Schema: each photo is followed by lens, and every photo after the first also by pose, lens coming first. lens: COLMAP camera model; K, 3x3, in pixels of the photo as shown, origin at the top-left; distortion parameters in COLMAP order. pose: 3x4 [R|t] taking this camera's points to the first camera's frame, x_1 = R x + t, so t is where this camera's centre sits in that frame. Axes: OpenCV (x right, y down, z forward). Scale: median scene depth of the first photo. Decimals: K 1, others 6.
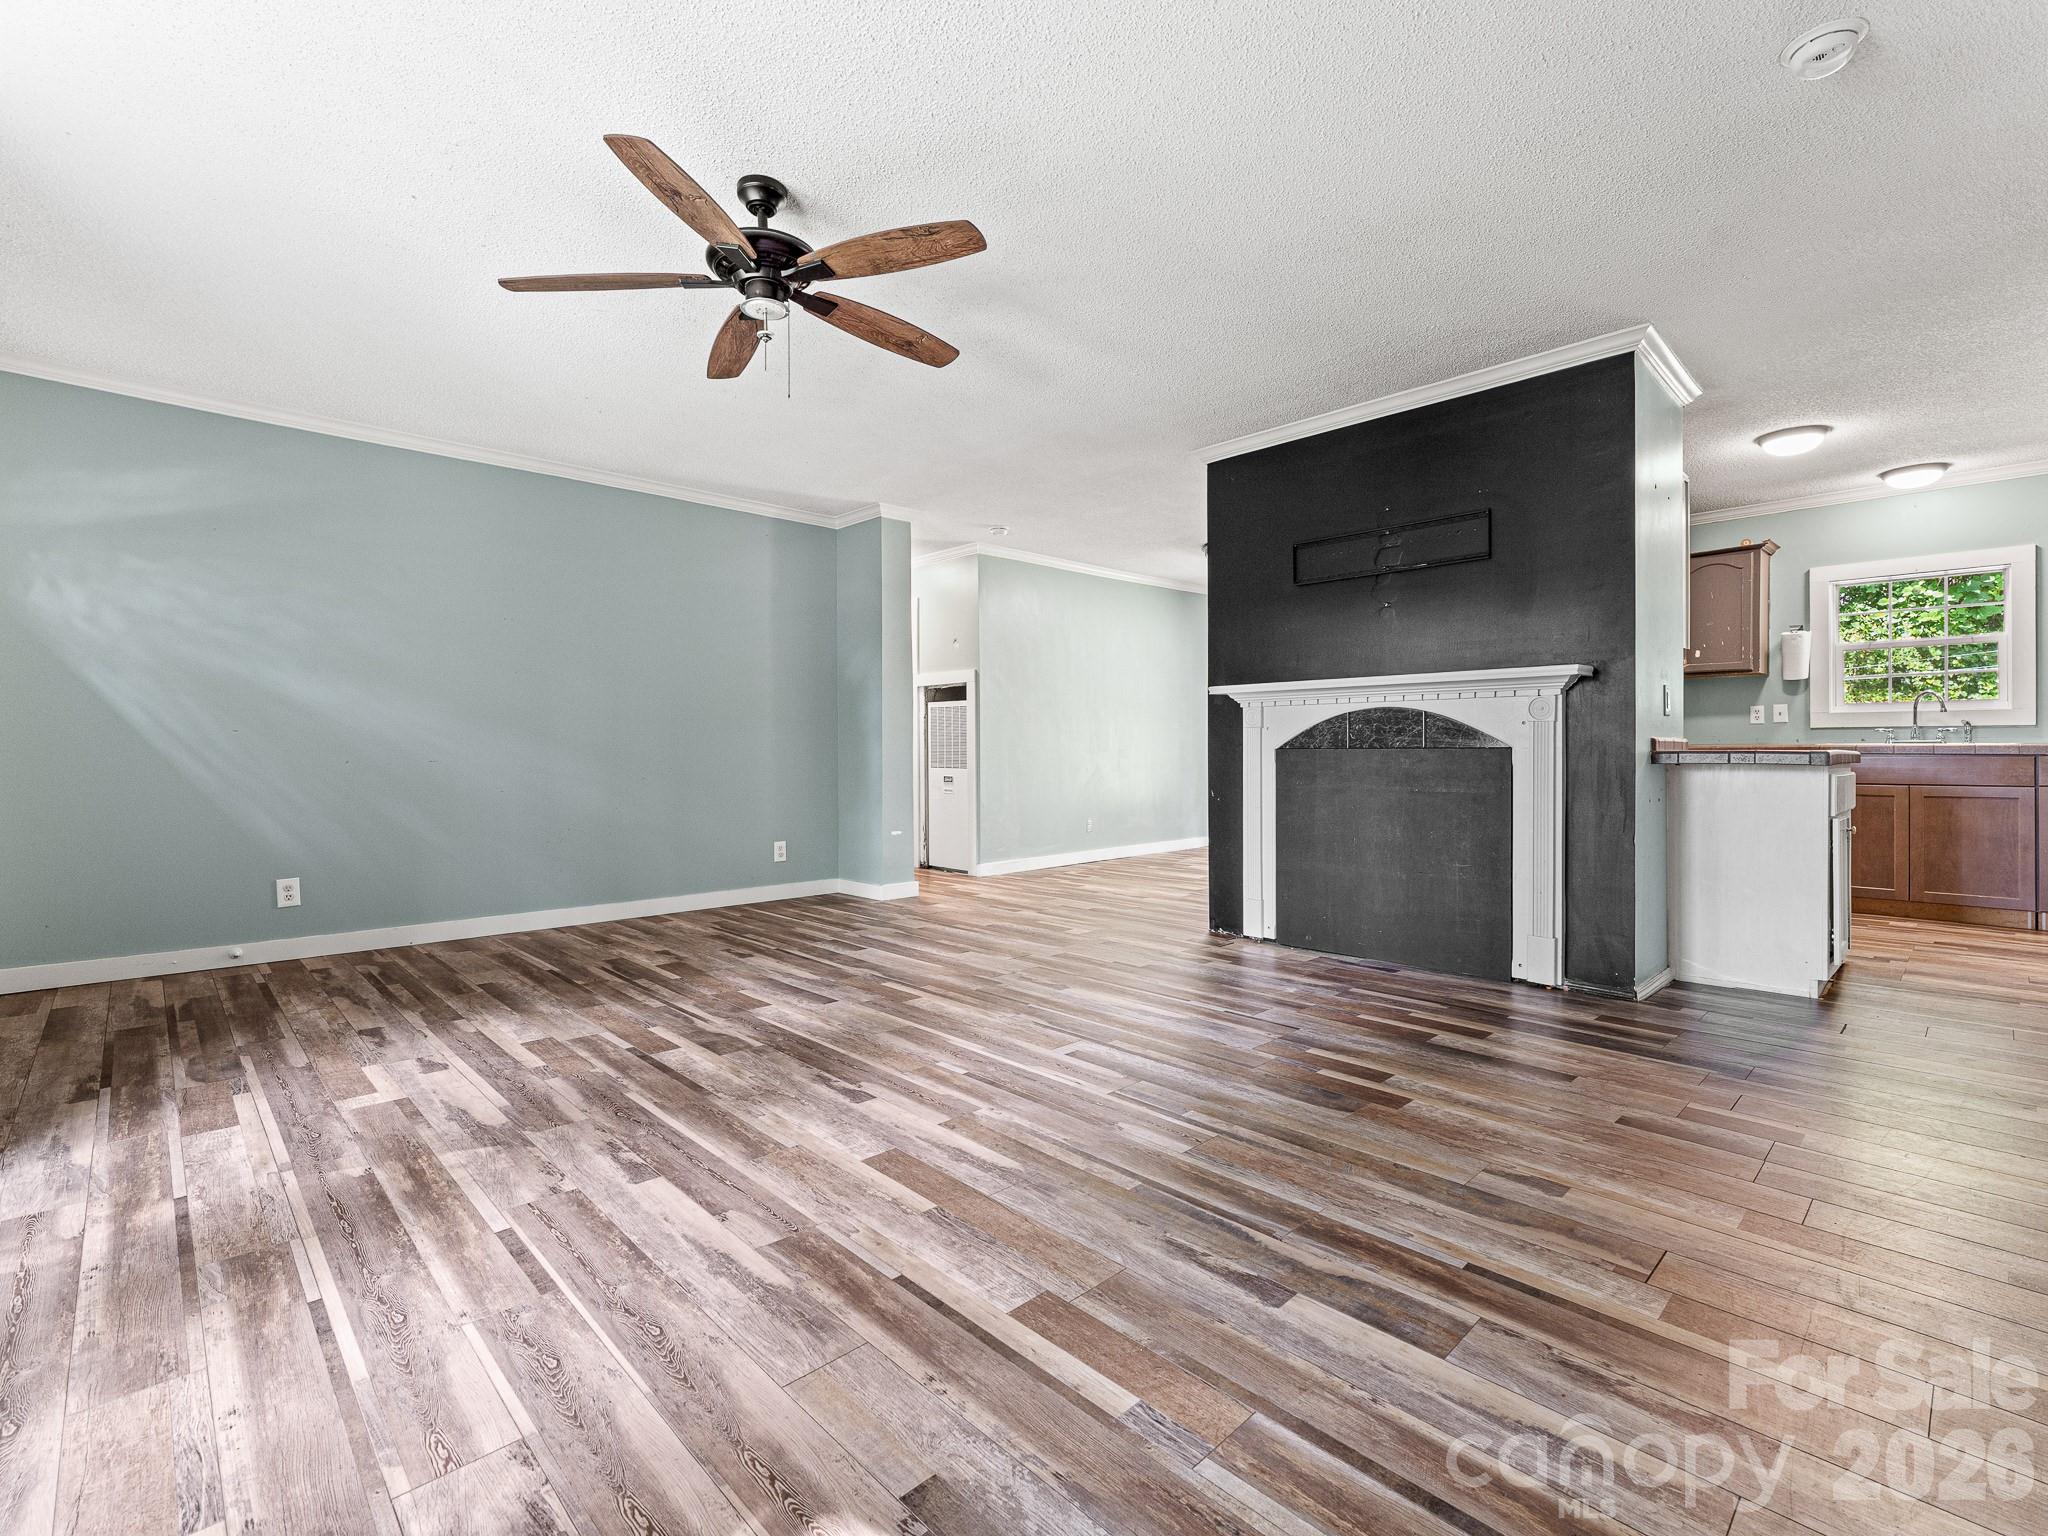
lens RADIAL K [[933.6, 0, 1018.3], [0, 933.6, 749.7], [0, 0, 1]] dist [-0.002547, 0.000900]
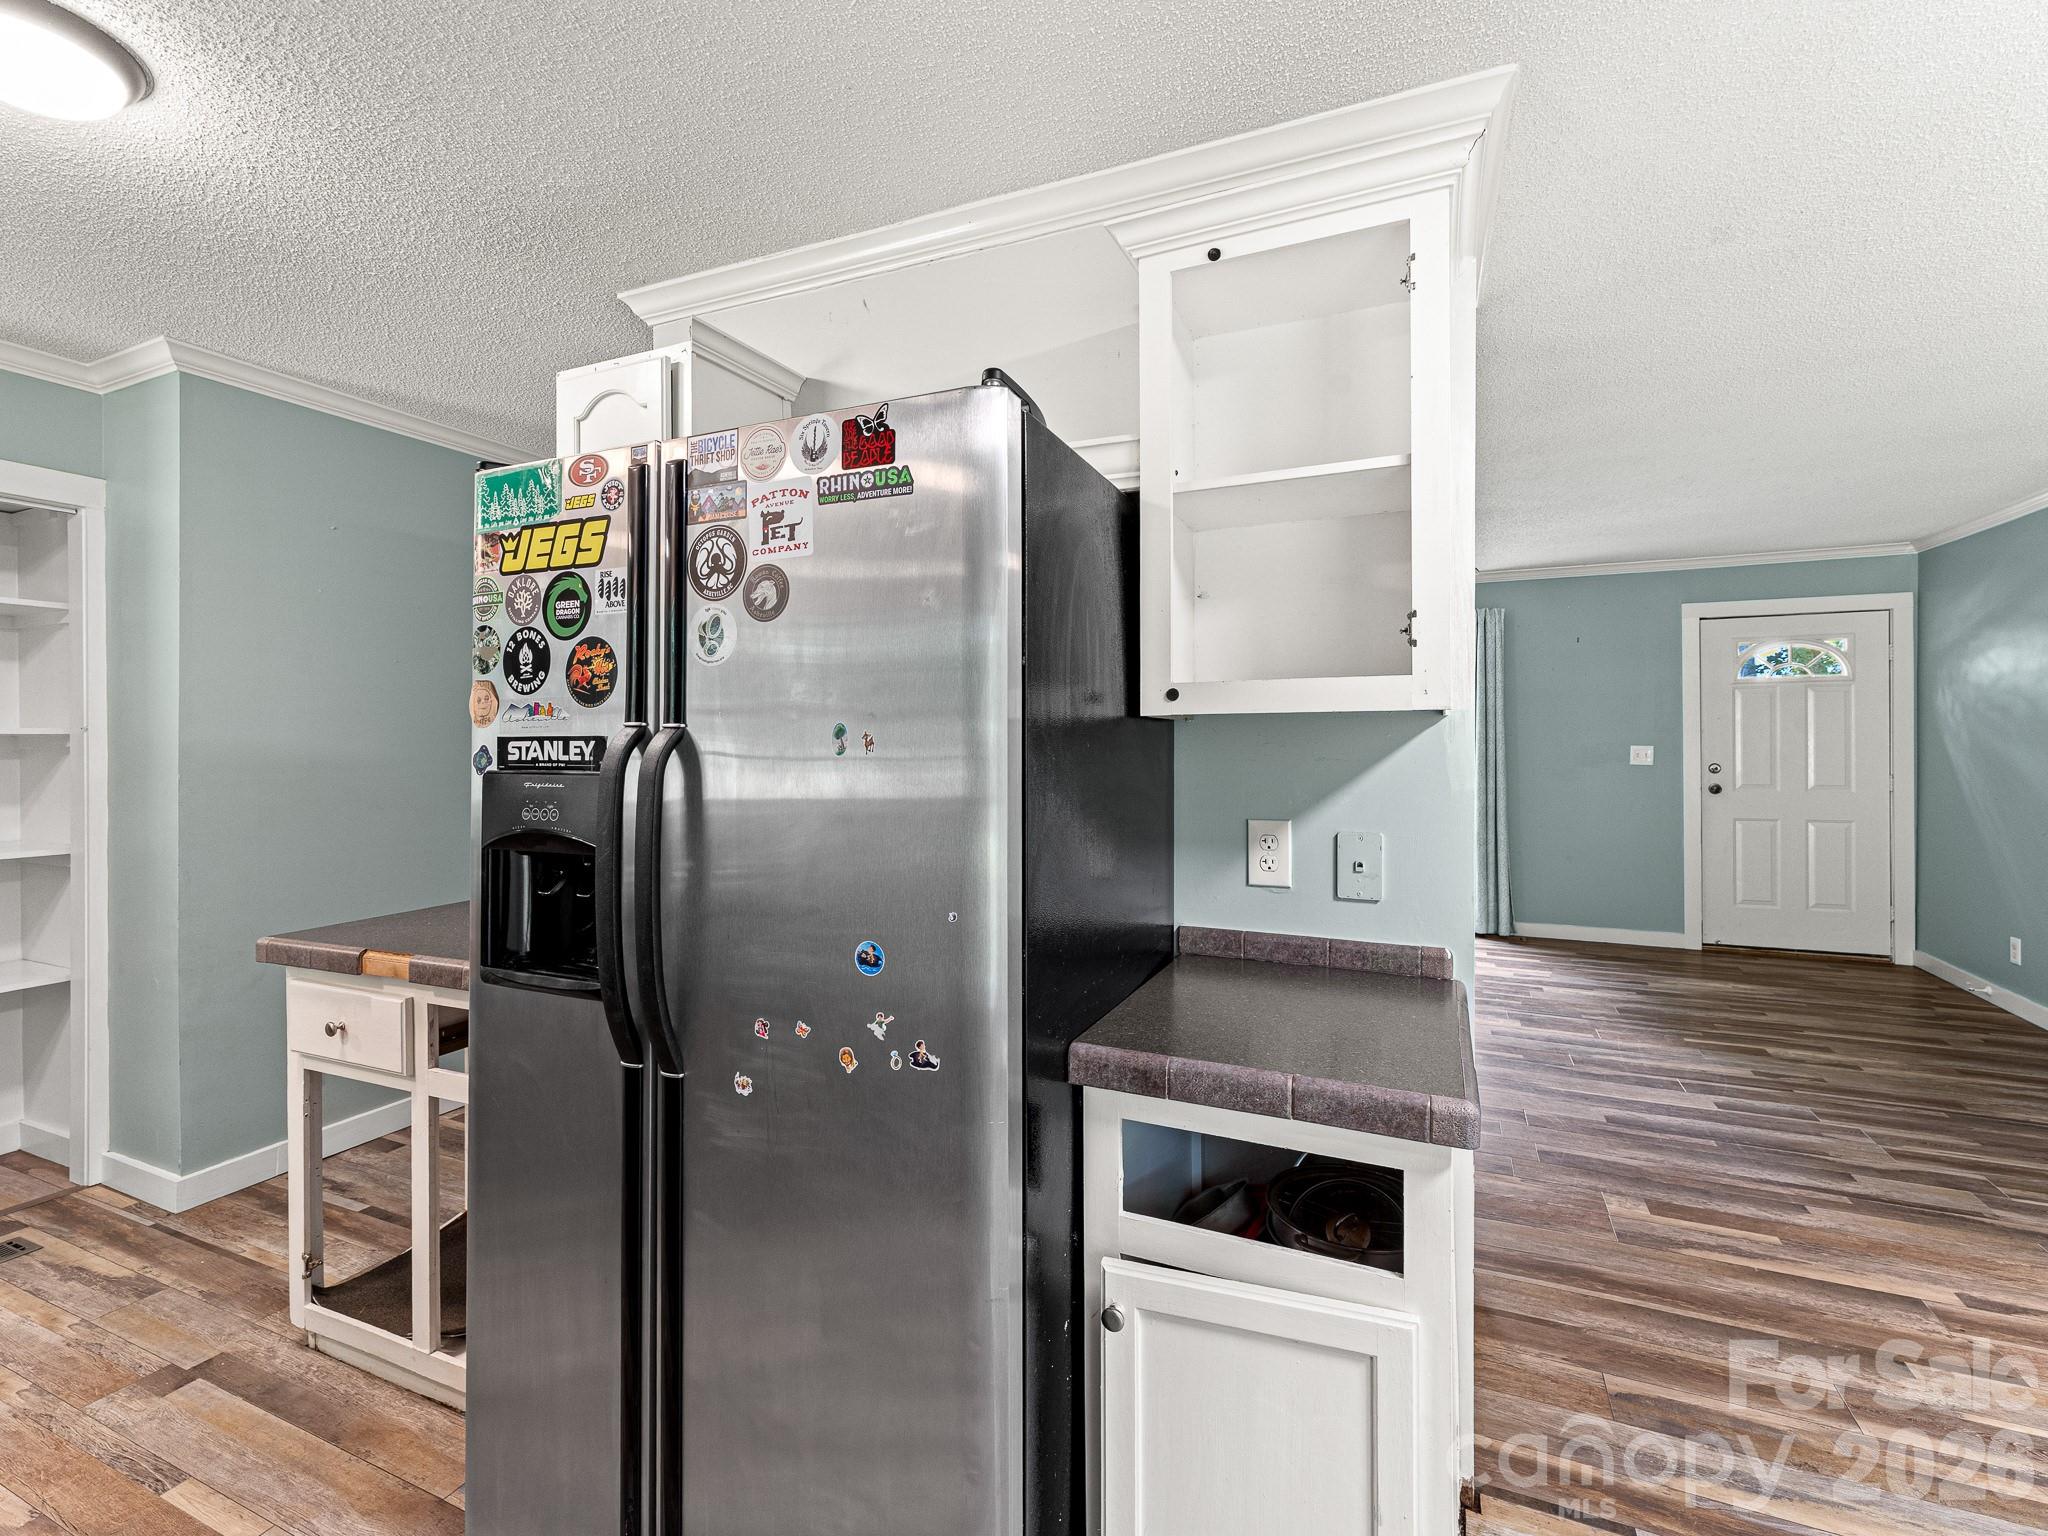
lens RADIAL K [[933.6, 0, 1043.0], [0, 933.6, 739.8], [0, 0, 1]] dist [-0.002547, 0.000900]
pose [[-0.916368, 0.004001, -0.400318, 1.110341], [0.004262, 0.999991, 0.000240, -0.157692], [0.400315, -0.001486, -0.916376, 2.510137]]
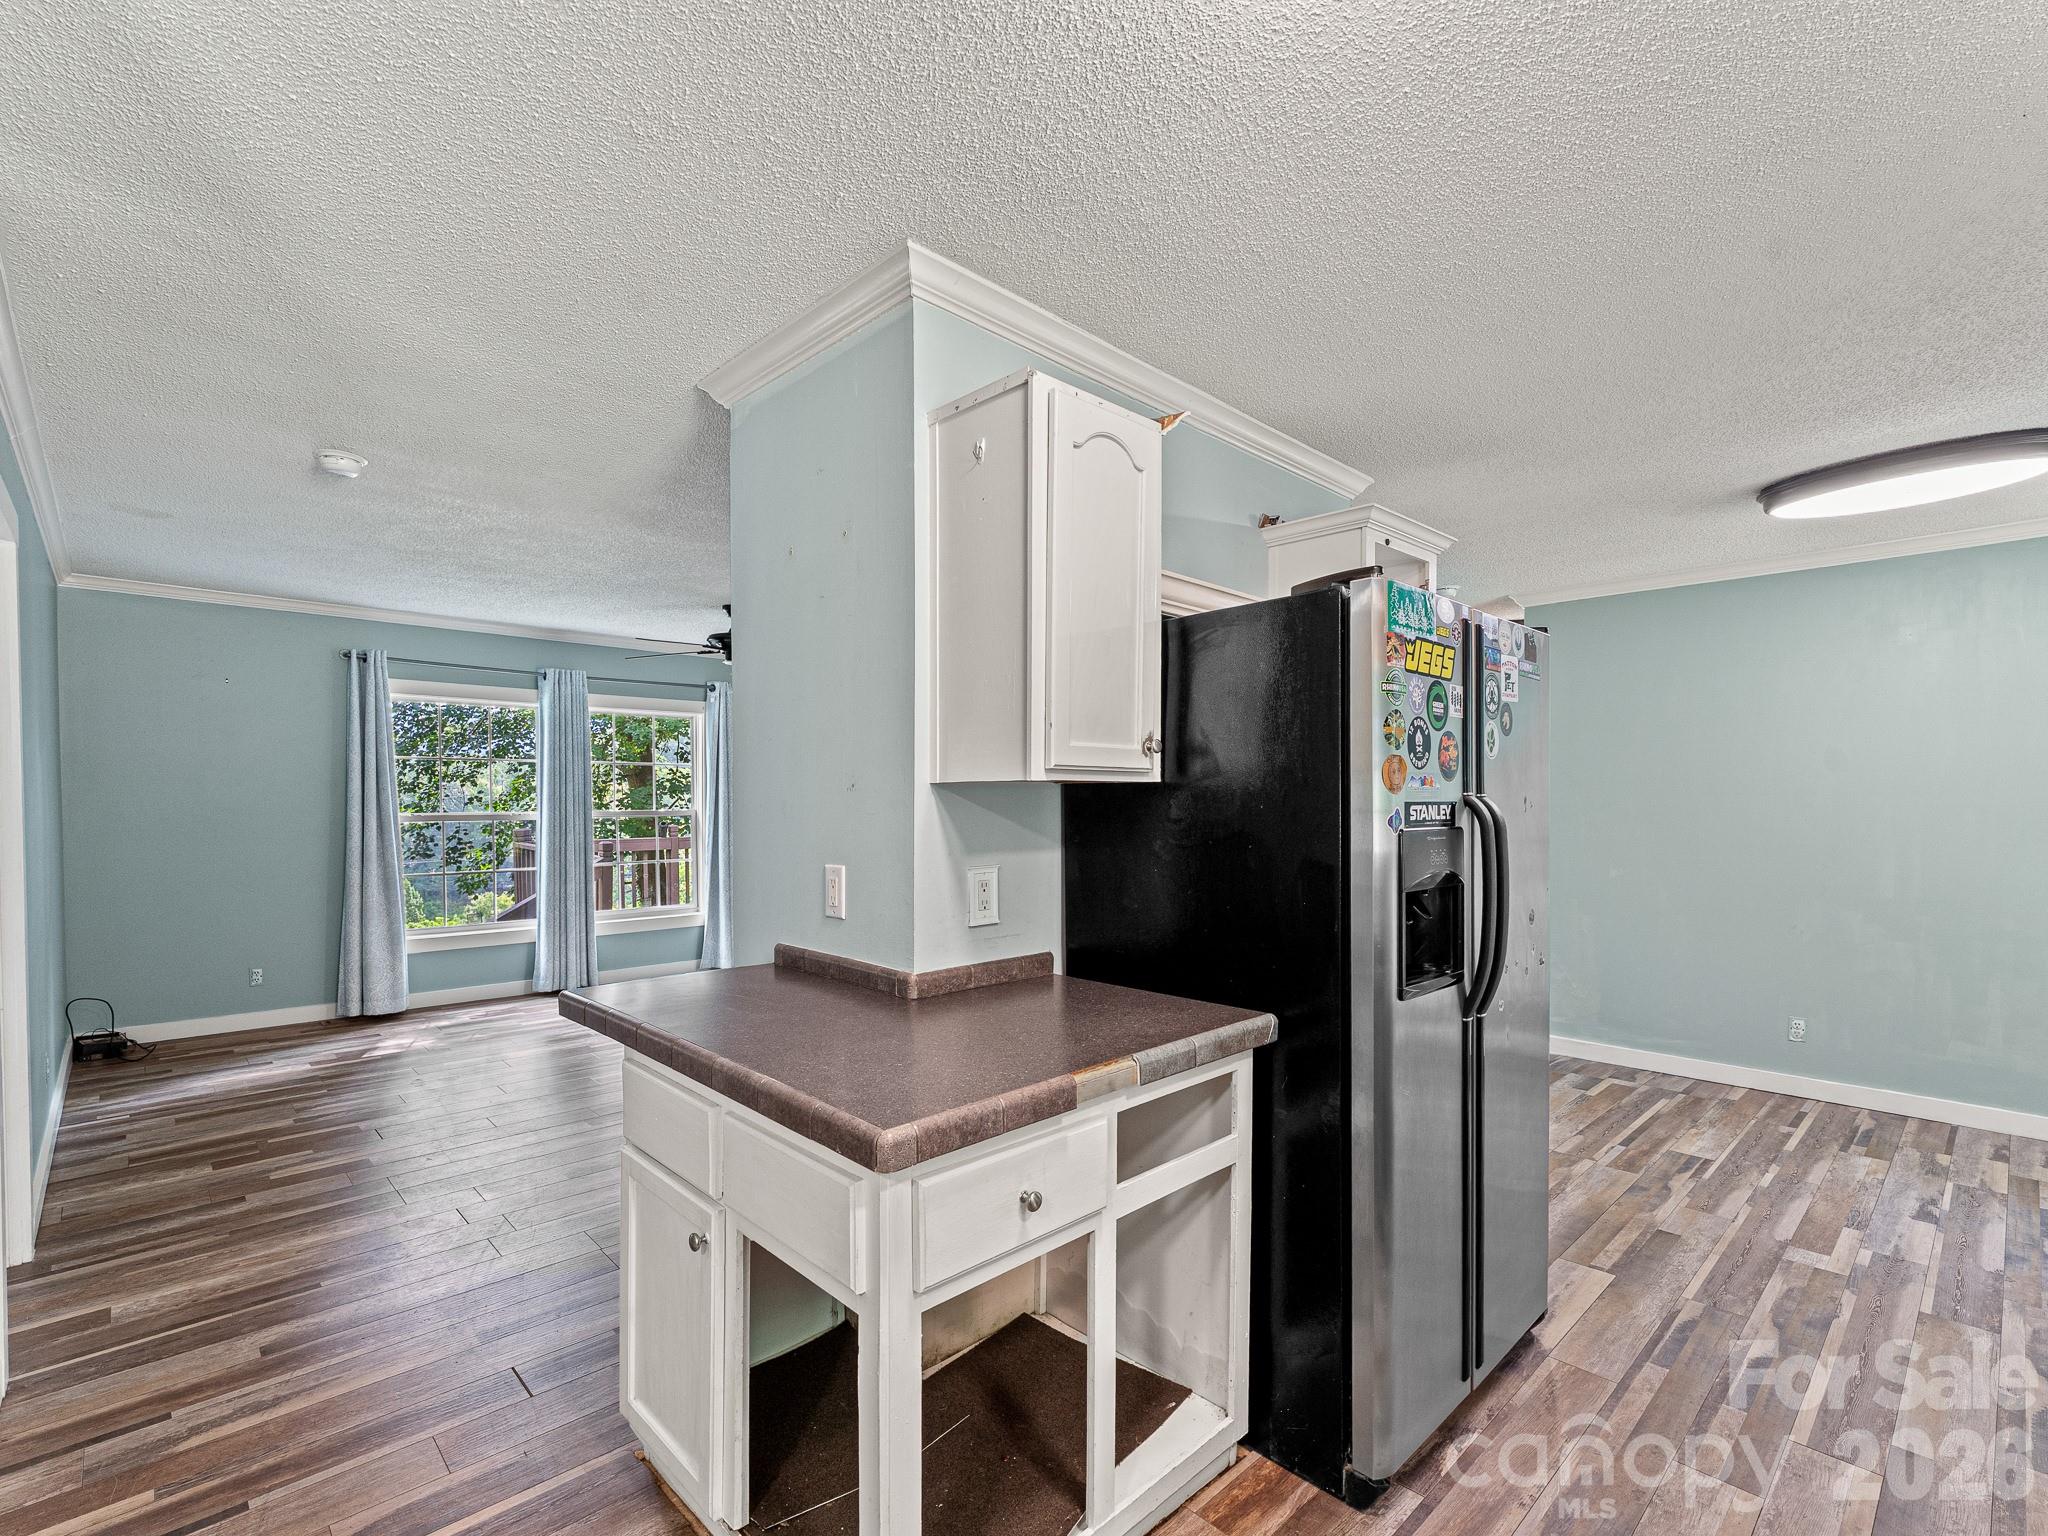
lens RADIAL K [[933.6, 0, 1034.9], [0, 933.6, 824.1], [0, 0, 1]] dist [-0.002547, 0.000900]
pose [[0.012703, 0.030578, -0.999452, 1.849676], [-0.004327, 0.999525, 0.030525, -0.163831], [0.999910, 0.003937, 0.012829, 1.615720]]
